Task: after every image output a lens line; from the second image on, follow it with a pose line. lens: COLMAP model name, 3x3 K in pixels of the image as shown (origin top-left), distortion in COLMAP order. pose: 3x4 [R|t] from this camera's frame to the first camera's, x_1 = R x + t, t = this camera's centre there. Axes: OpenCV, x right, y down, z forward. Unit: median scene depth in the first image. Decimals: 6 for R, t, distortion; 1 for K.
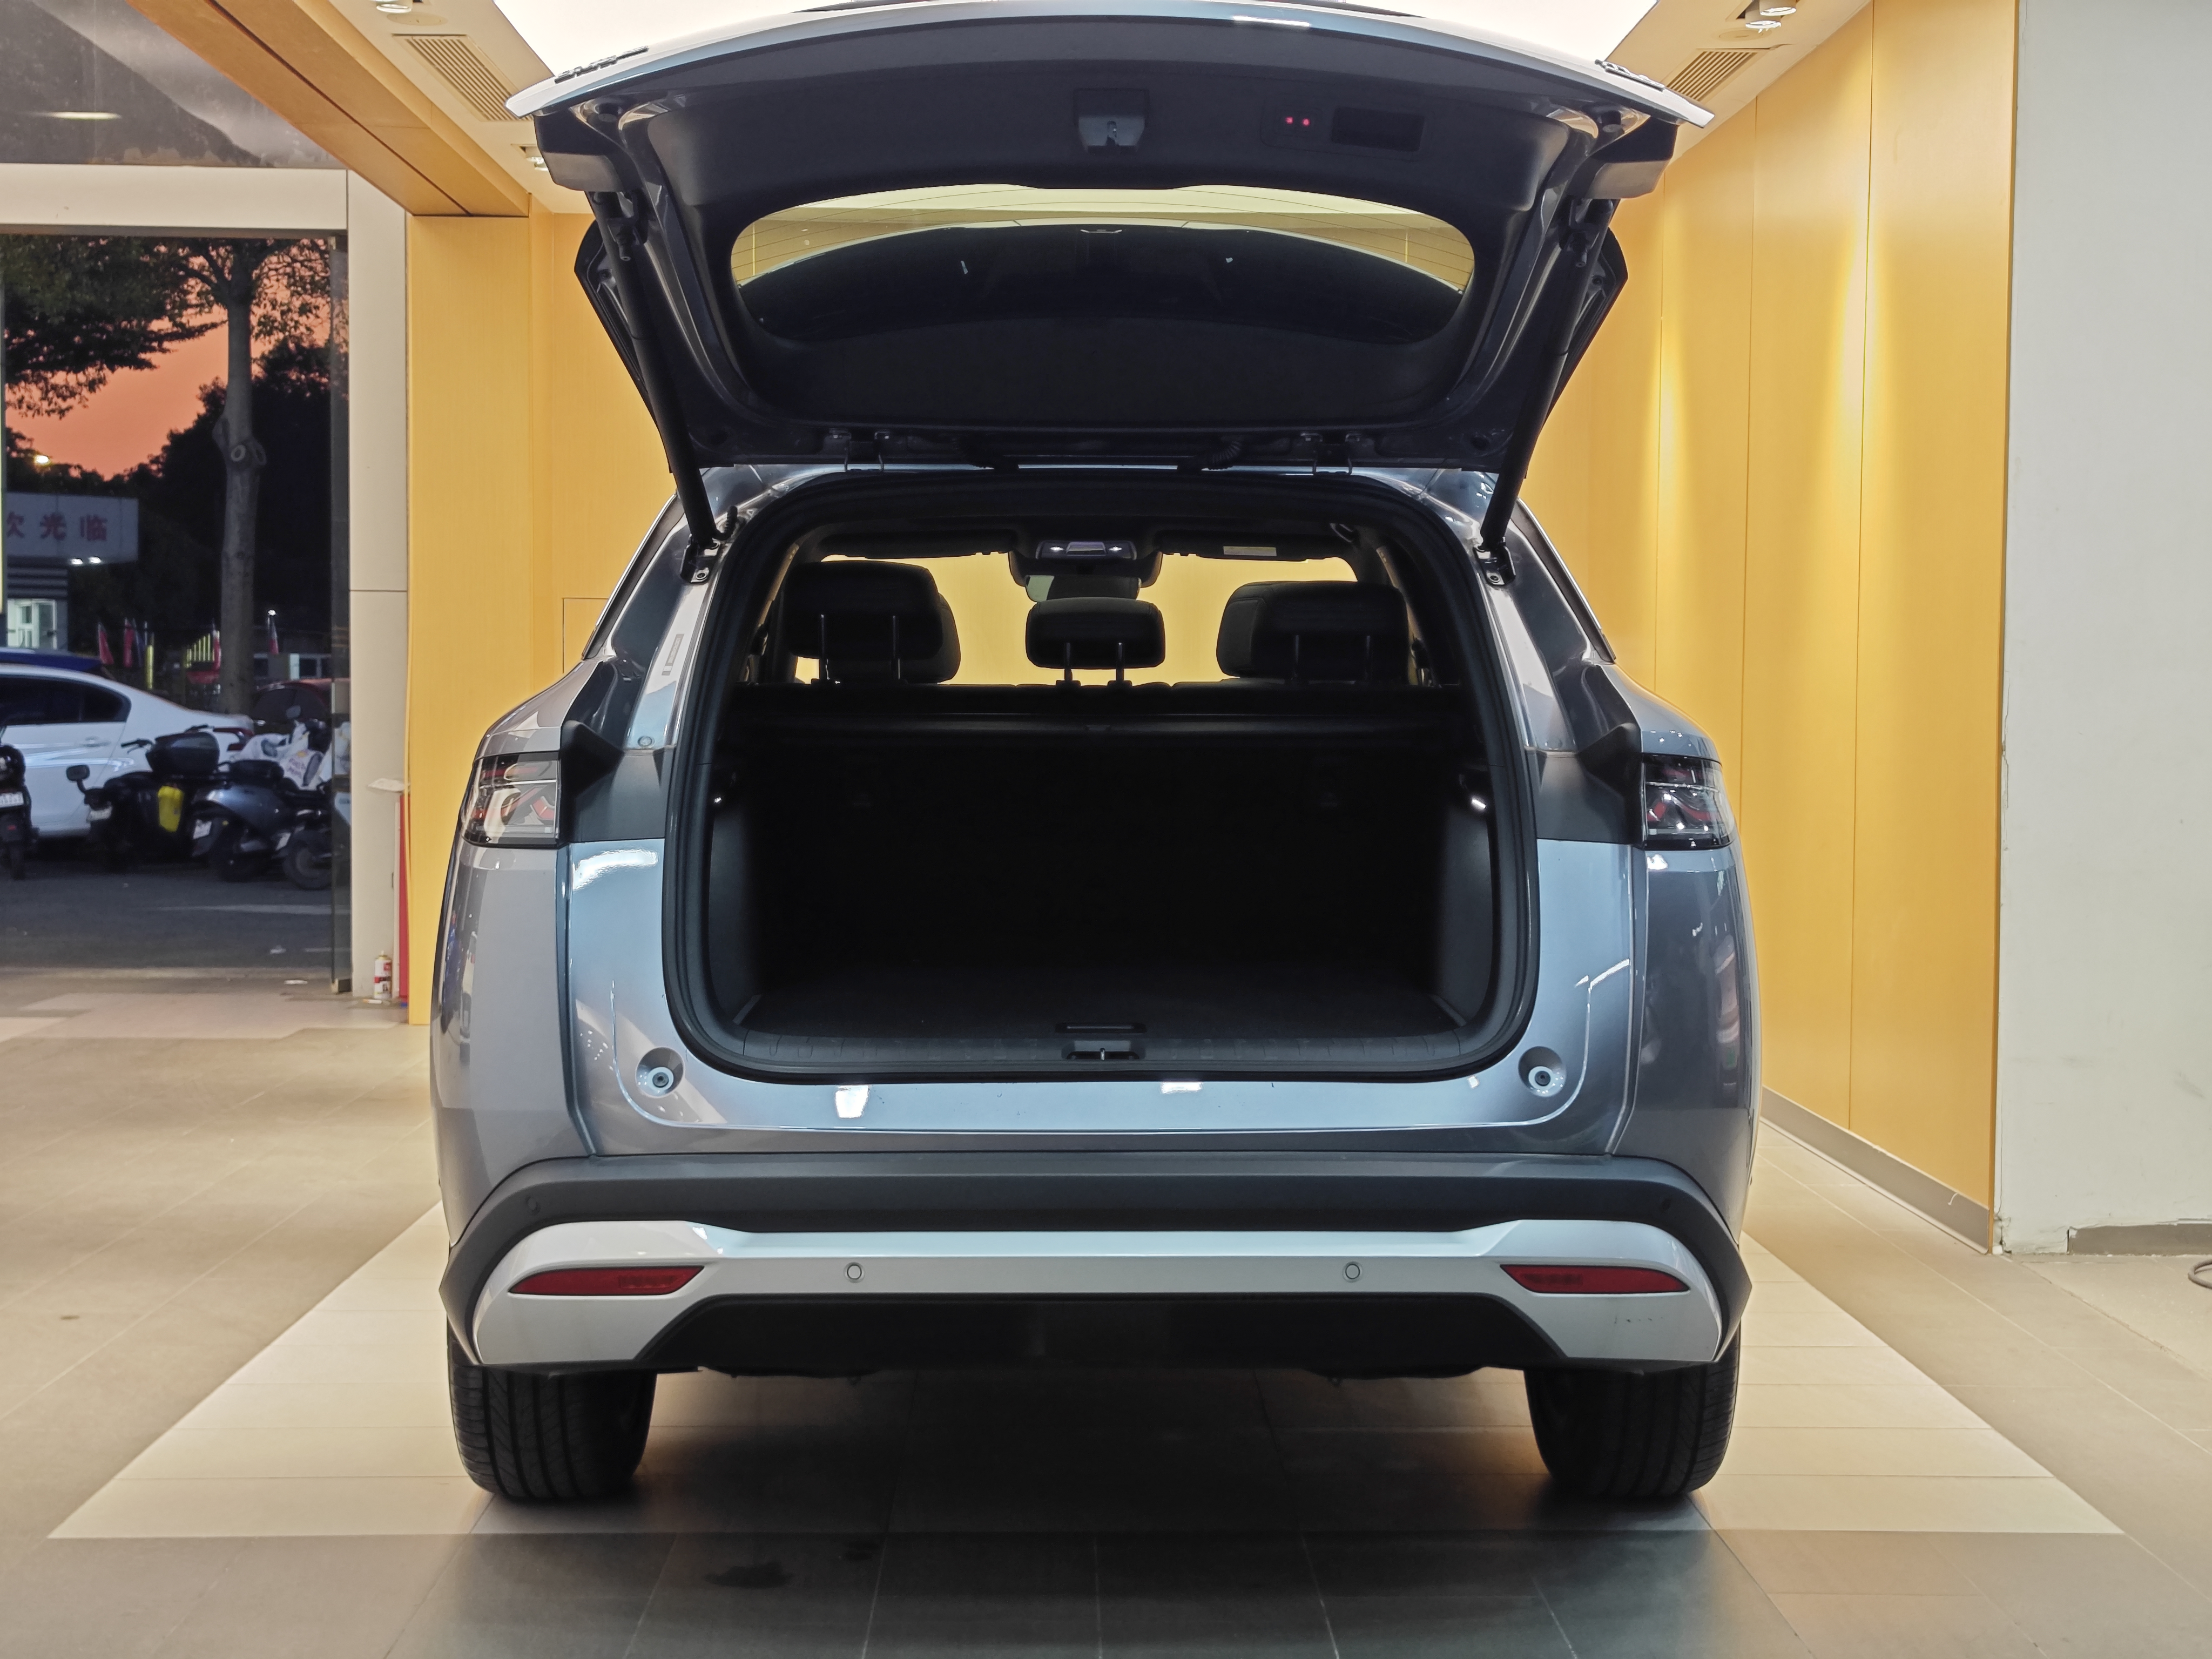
lens RADIAL K [[2936.6, 0, 1108.7], [0, 2936.6, 790.9], [0, 0, 1]] dist [0.078916, -0.048167]
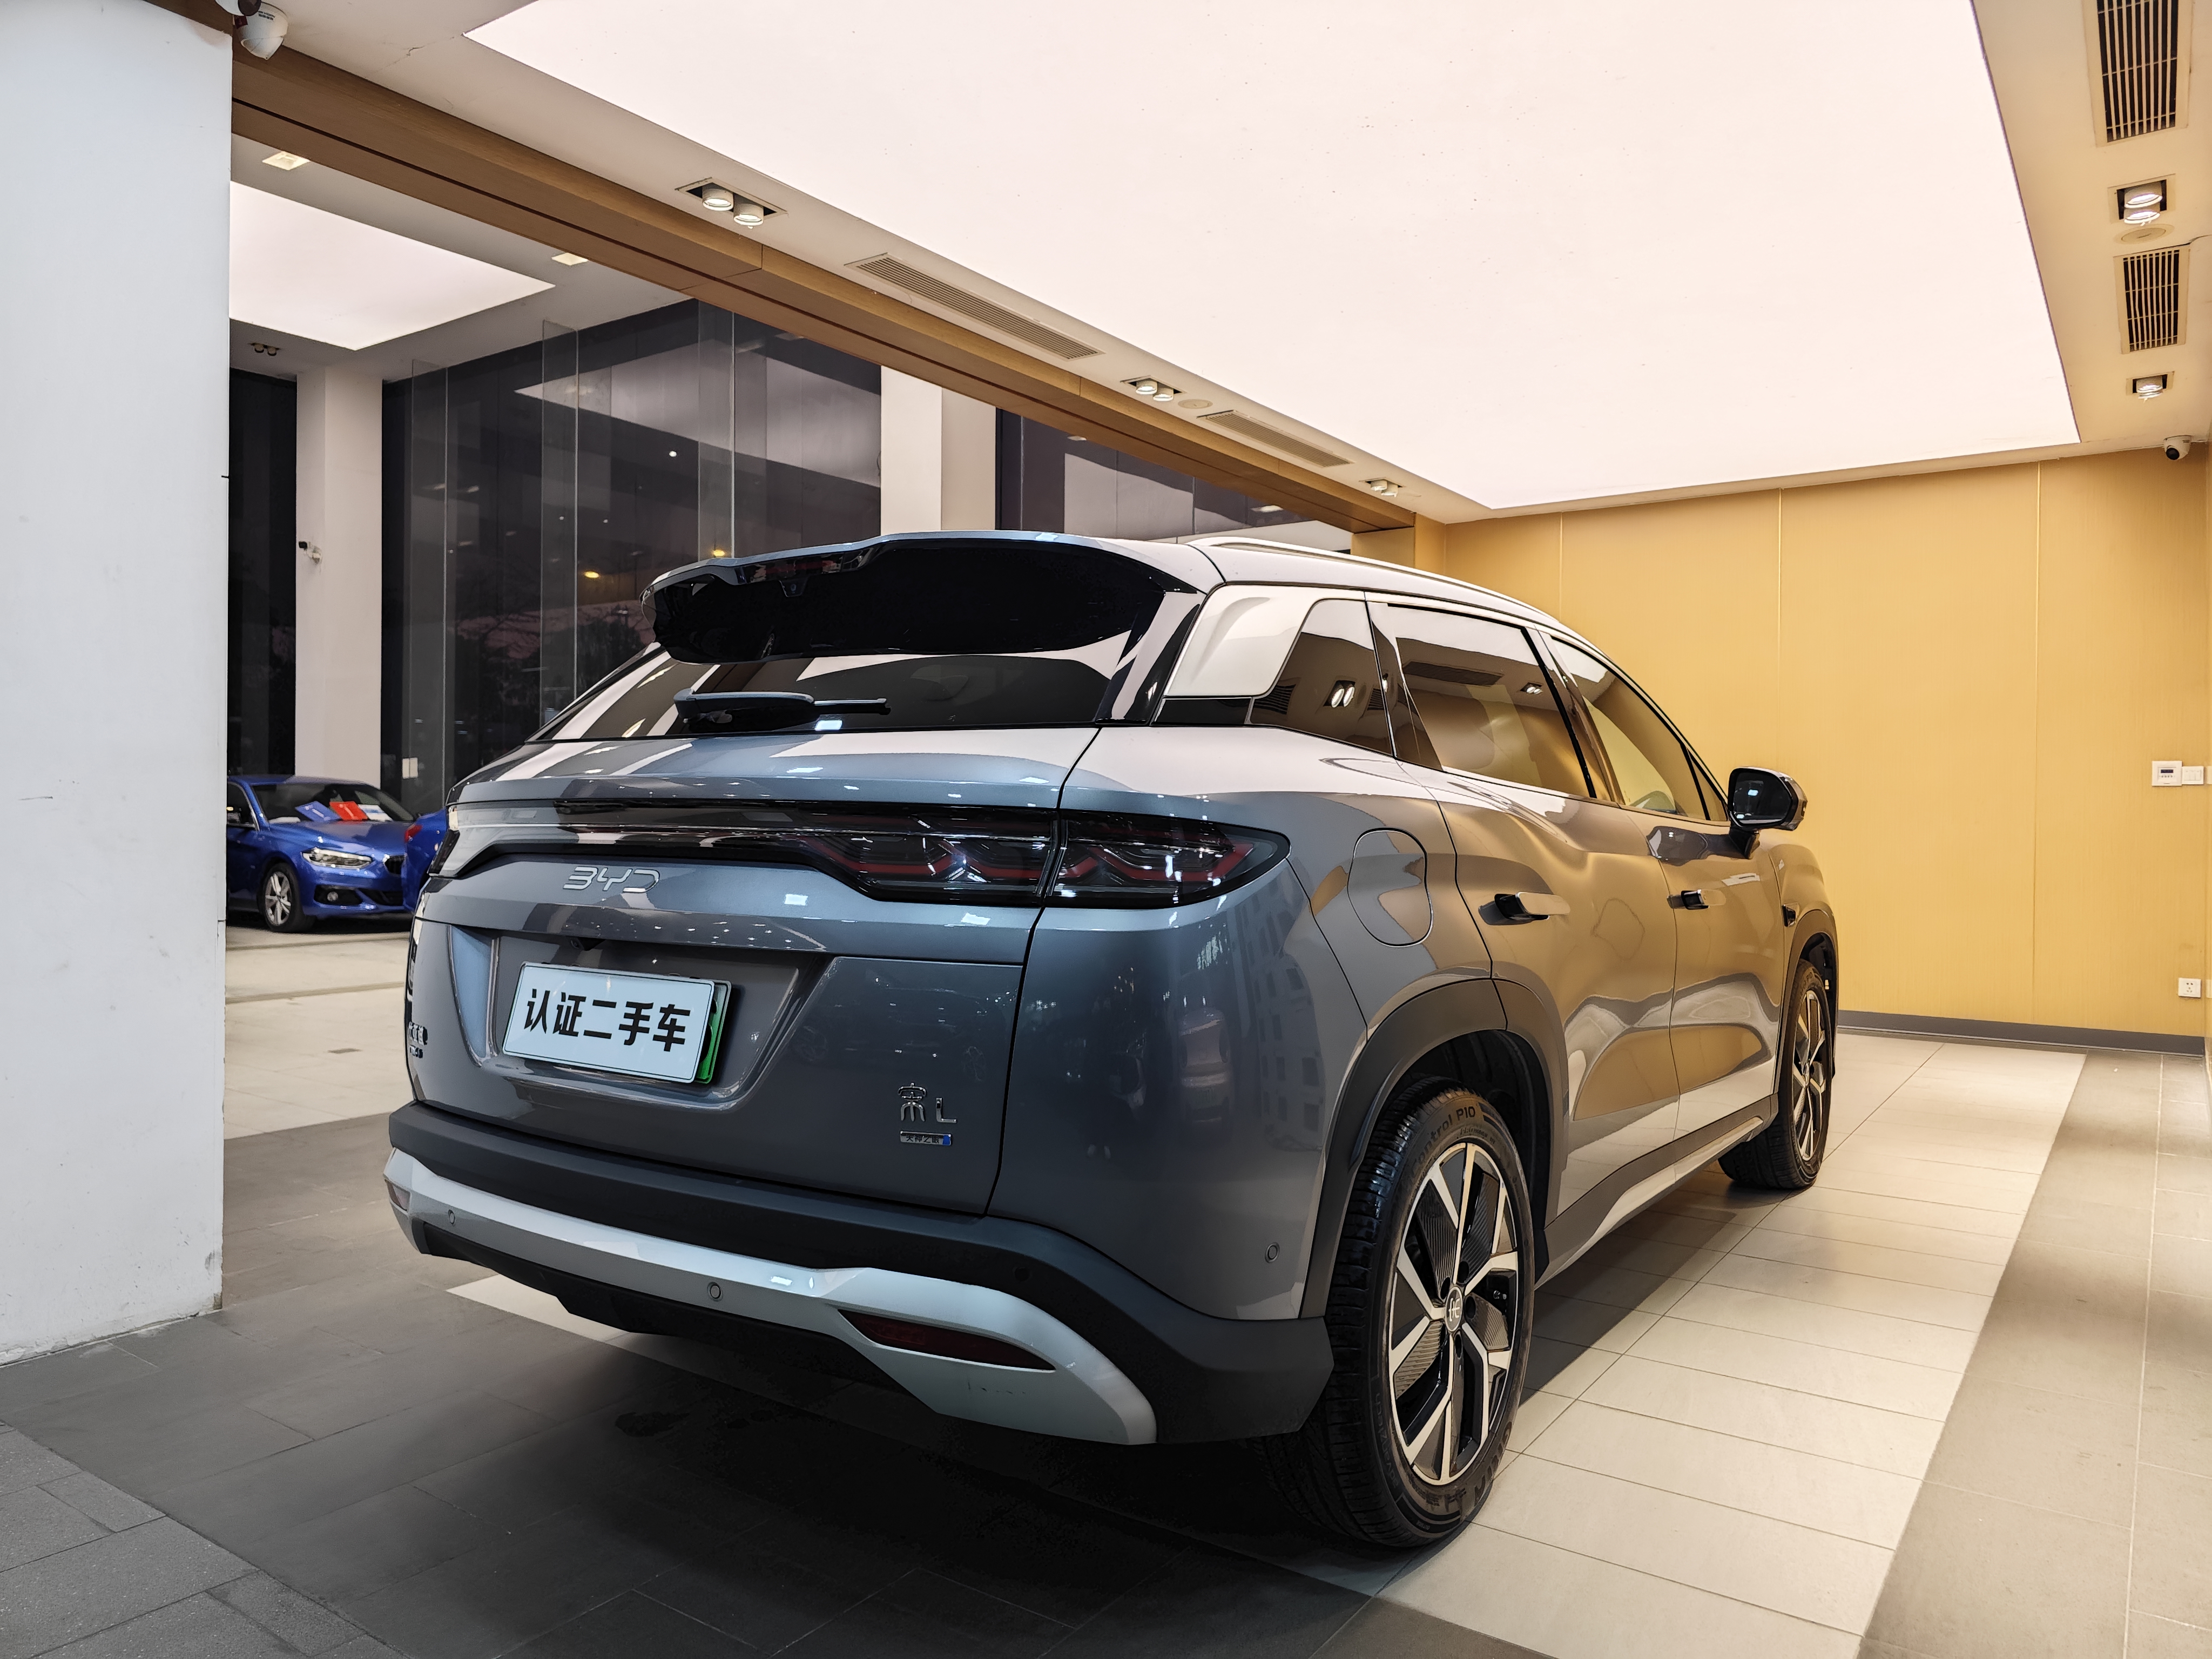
lens RADIAL K [[1546.0, 0, 1106.0], [0, 1546.0, 829.5], [0, 0, 1]] dist [0.017382, -0.001306]
pose [[0.811953, 0.008453, -0.583661, 0.179570], [-0.028882, 0.999252, -0.025706, 0.002271], [0.583007, 0.037729, 0.811590, 0.213143]]
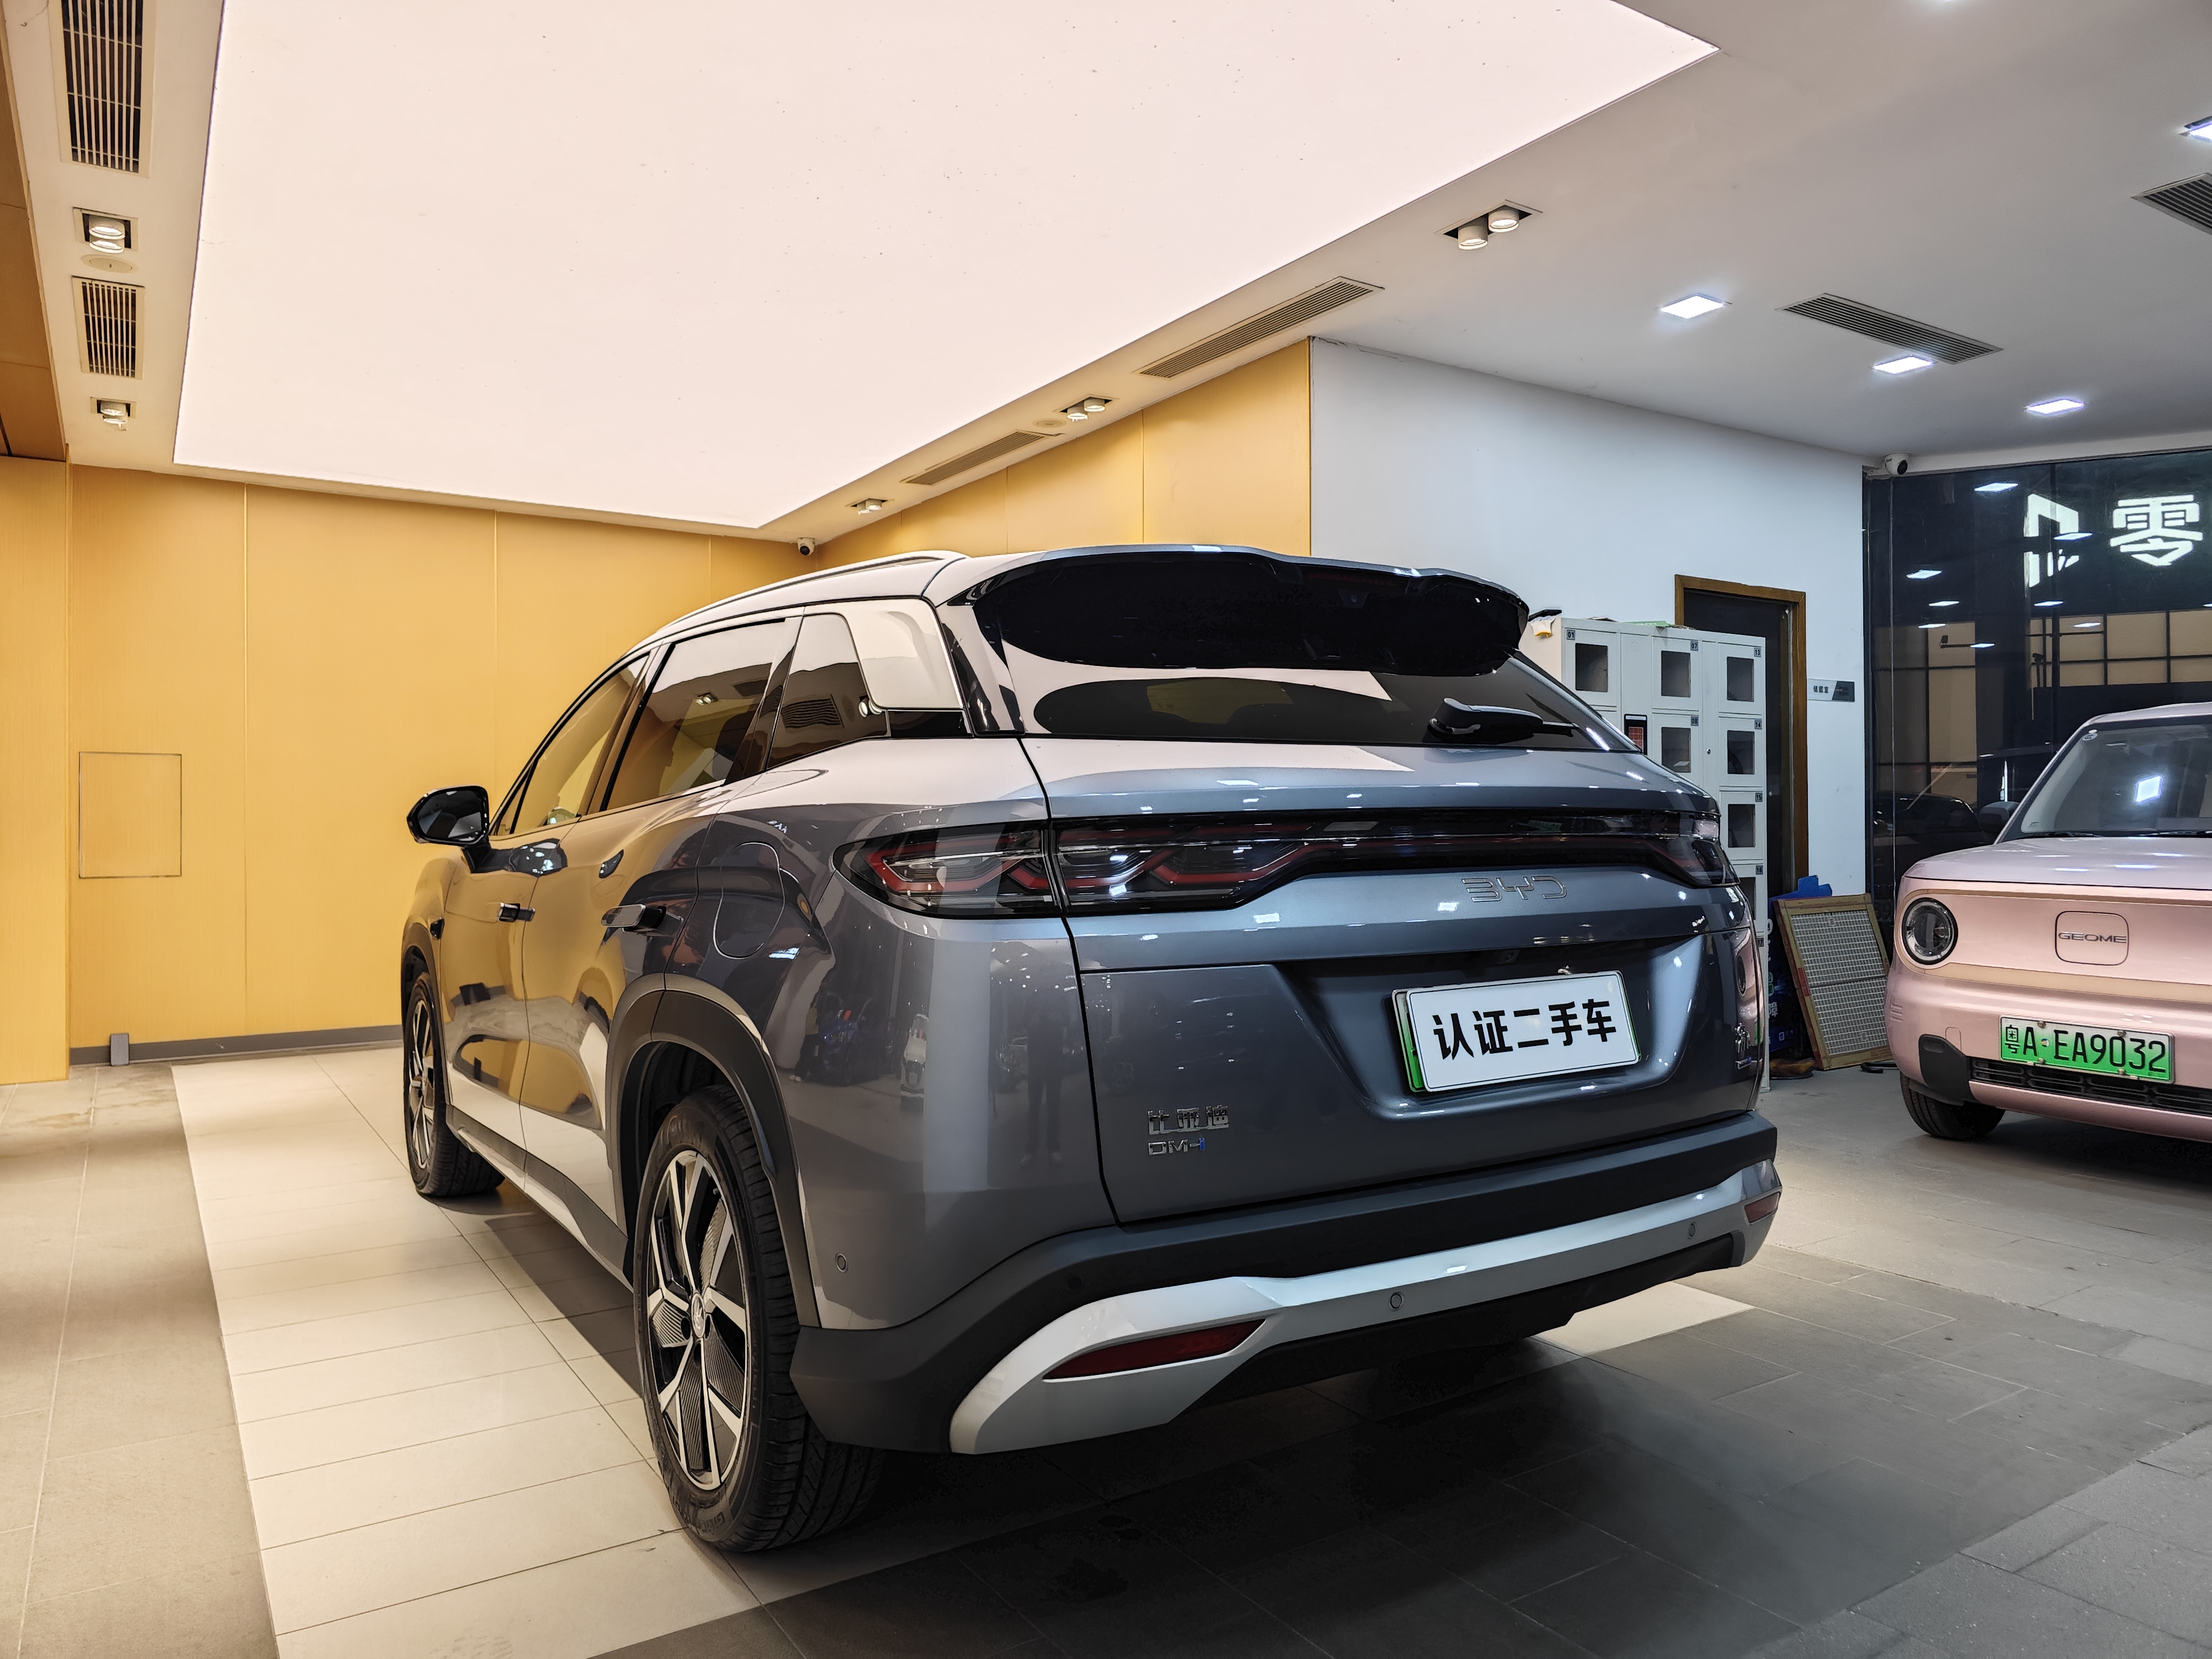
lens RADIAL K [[1476.7, 0, 1095.8], [0, 1476.7, 823.7], [0, 0, 1]] dist [0.022896, 0.002916]
pose [[0.850021, -0.007246, 0.526699, -0.157673], [0.028328, 0.999087, -0.031973, 0.001567], [-0.525986, 0.042098, 0.849450, 0.203633]]
